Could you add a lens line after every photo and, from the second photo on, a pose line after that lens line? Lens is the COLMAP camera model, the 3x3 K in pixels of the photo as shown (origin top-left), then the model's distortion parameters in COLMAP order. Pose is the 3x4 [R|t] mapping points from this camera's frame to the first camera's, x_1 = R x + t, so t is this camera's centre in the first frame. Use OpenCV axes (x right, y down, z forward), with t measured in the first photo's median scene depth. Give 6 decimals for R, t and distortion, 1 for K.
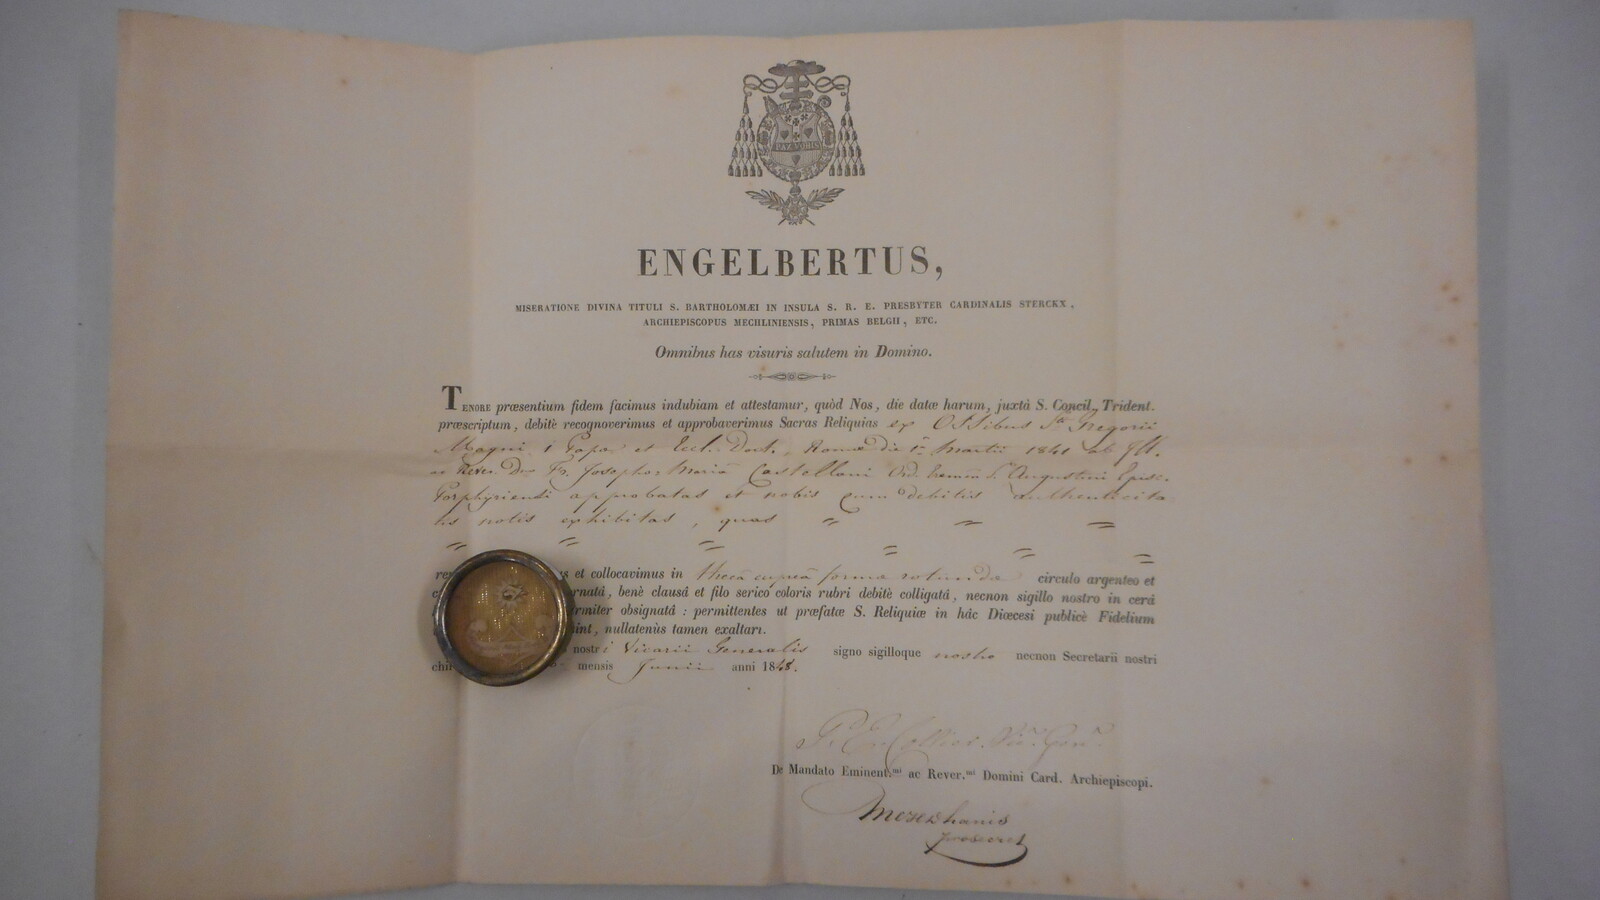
lens RADIAL K [[1191.6, 0, 800.0], [0, 1191.6, 450.0], [0, 0, 1]] dist [0.003484, 0.007133]
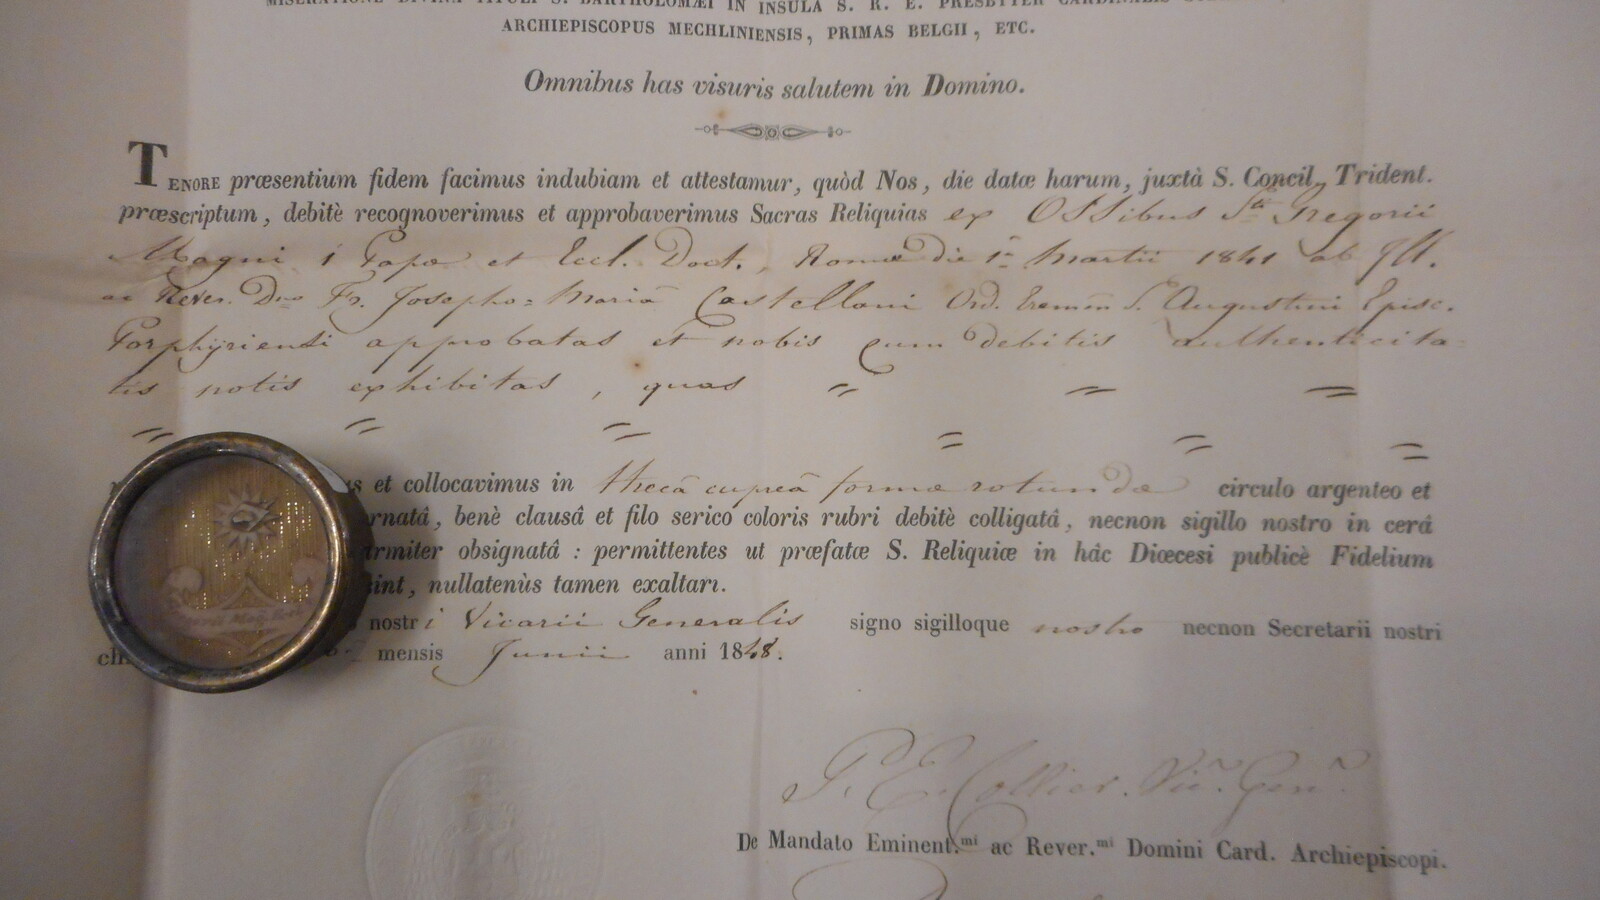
lens RADIAL K [[1191.6, 0, 800.0], [0, 1191.6, 450.0], [0, 0, 1]] dist [0.003484, 0.007133]
pose [[0.998475, 0.001462, 0.055193, -0.024965], [-0.001398, 0.999998, -0.001196, 0.089596], [-0.055194, 0.001117, 0.998475, 0.450820]]
